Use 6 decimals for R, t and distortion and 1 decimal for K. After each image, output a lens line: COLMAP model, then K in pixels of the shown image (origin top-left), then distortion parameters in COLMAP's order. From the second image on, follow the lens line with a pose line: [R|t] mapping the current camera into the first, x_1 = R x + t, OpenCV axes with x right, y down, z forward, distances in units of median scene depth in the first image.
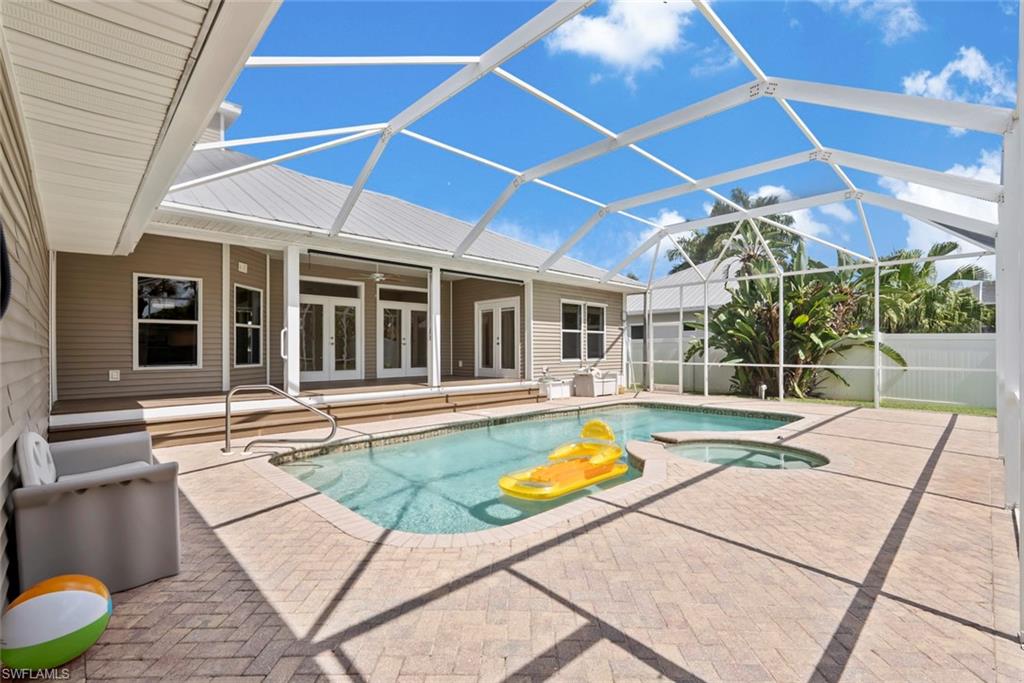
lens RADIAL K [[456.3, 0, 517.0], [0, 456.3, 350.6], [0, 0, 1]] dist [0.001036, -0.000358]
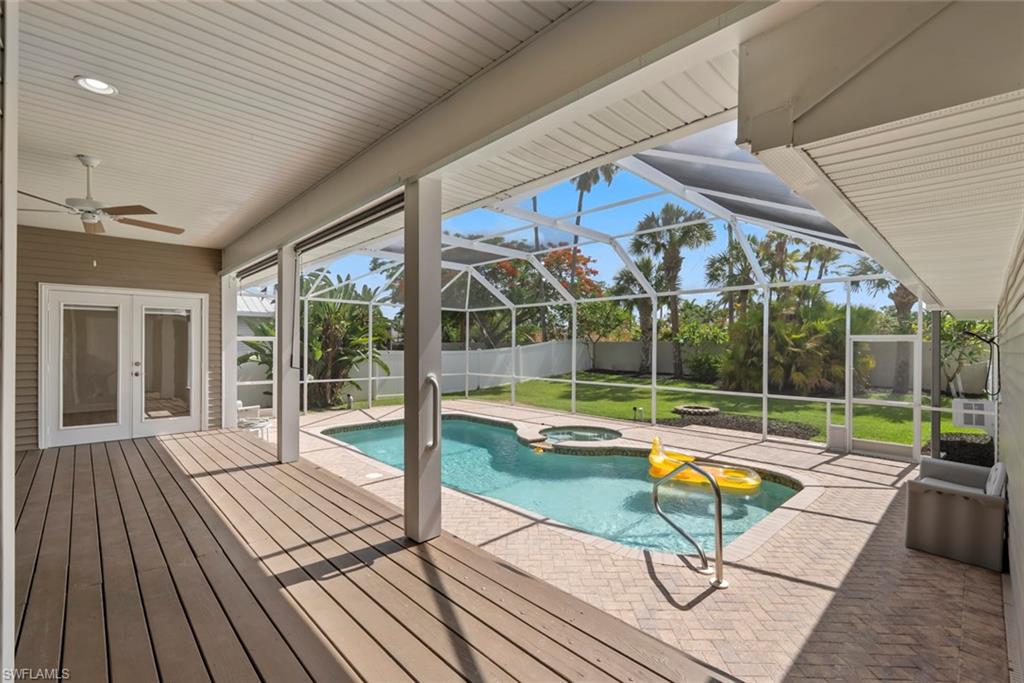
lens RADIAL K [[456.3, 0, 519.5], [0, 456.3, 341.3], [0, 0, 1]] dist [0.001036, -0.000358]
pose [[0.004092, 0.004755, 0.999980, -0.801064], [-0.006092, 0.999970, -0.004730, -0.075689], [-0.999973, -0.006073, 0.004121, 0.797258]]
